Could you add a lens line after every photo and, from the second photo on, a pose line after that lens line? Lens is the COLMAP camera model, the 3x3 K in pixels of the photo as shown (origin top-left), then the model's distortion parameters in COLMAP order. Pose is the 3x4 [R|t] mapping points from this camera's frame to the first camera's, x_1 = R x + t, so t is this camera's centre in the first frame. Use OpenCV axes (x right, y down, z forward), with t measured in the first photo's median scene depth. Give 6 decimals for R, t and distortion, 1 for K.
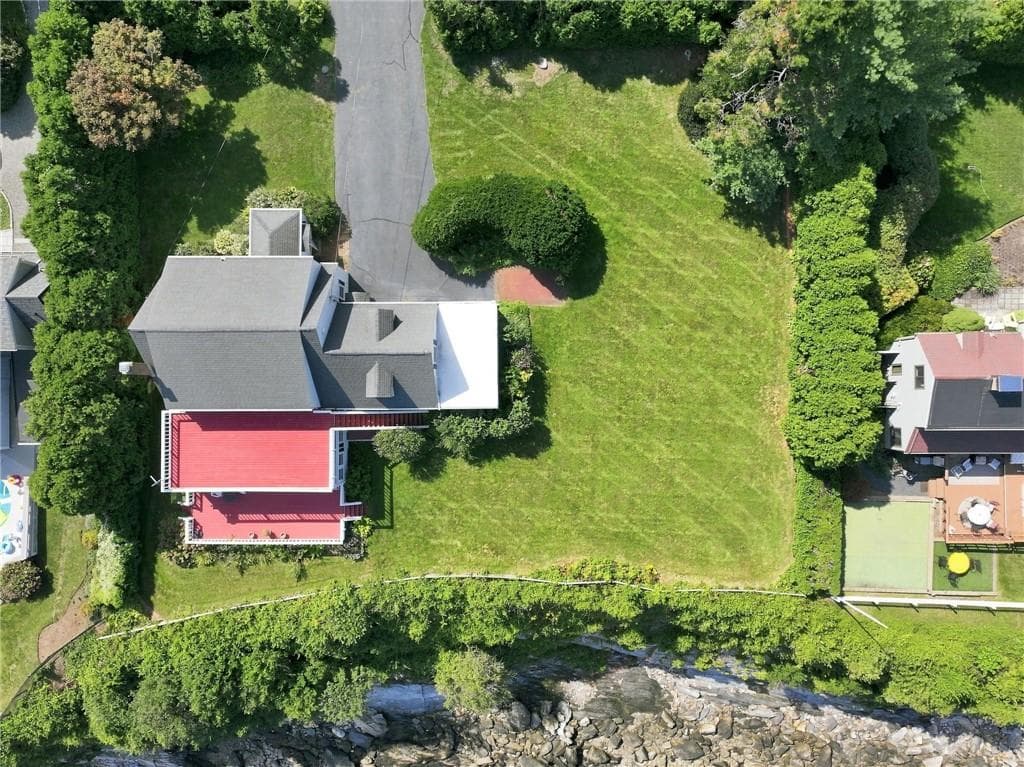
lens RADIAL K [[782.0, 0, 512.0], [0, 782.0, 383.5], [0, 0, 1]] dist [-0.012419, 0.030267]
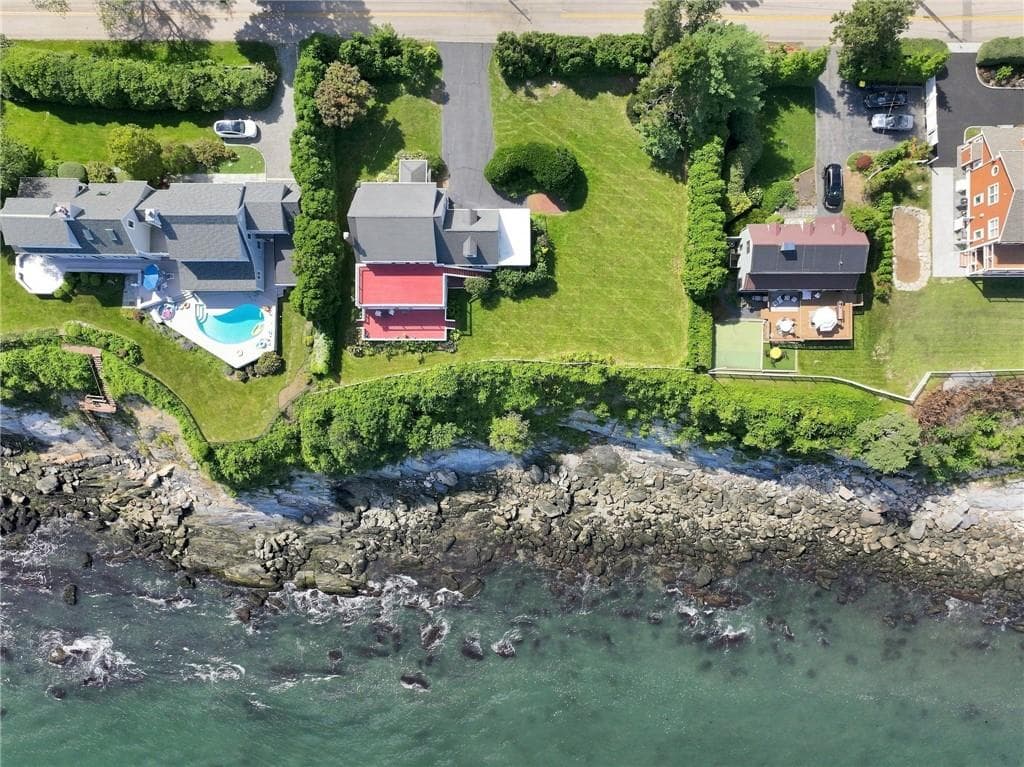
lens RADIAL K [[729.8, 0, 512.0], [0, 729.8, 383.5], [0, 0, 1]] dist [-0.002845, -0.002218]
pose [[0.999990, 0.004309, 0.001310, -0.059469], [-0.004309, 0.999991, 0.000381, 0.302396], [-0.001308, -0.000387, 0.999999, -0.736258]]
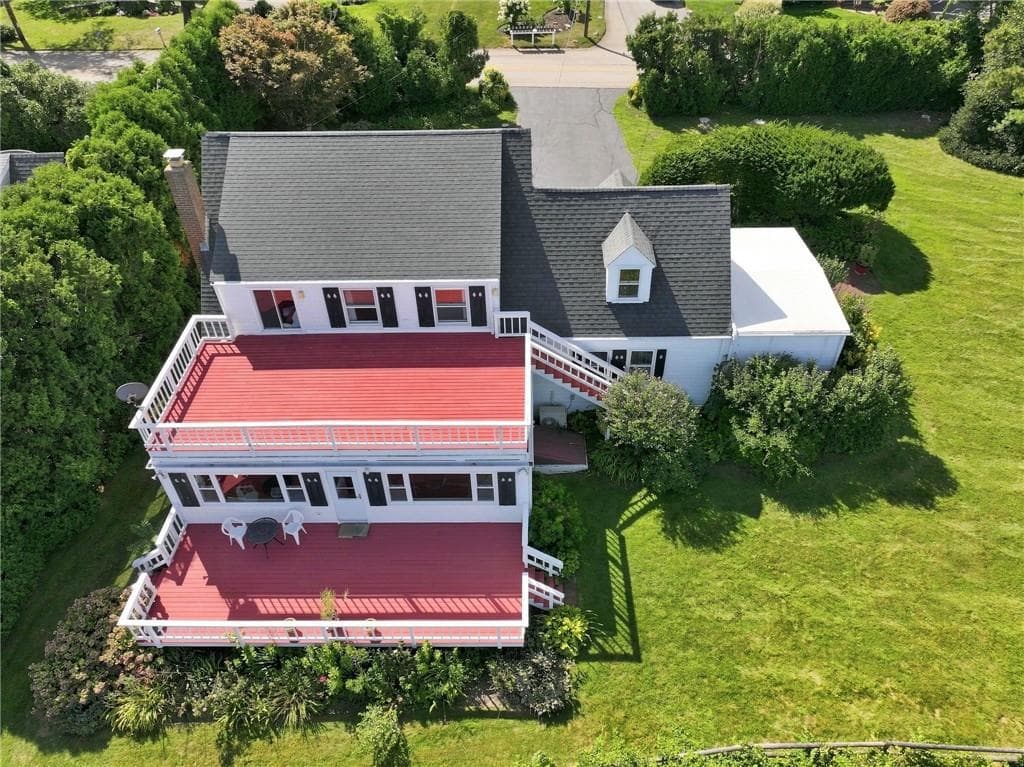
lens RADIAL K [[782.0, 0, 512.0], [0, 782.0, 383.5], [0, 0, 1]] dist [-0.012419, 0.030267]
pose [[0.999900, -0.003328, -0.013739, -0.215363], [-0.008434, 0.639570, -0.768687, 0.416394], [0.011345, 0.768726, 0.639478, 0.655956]]
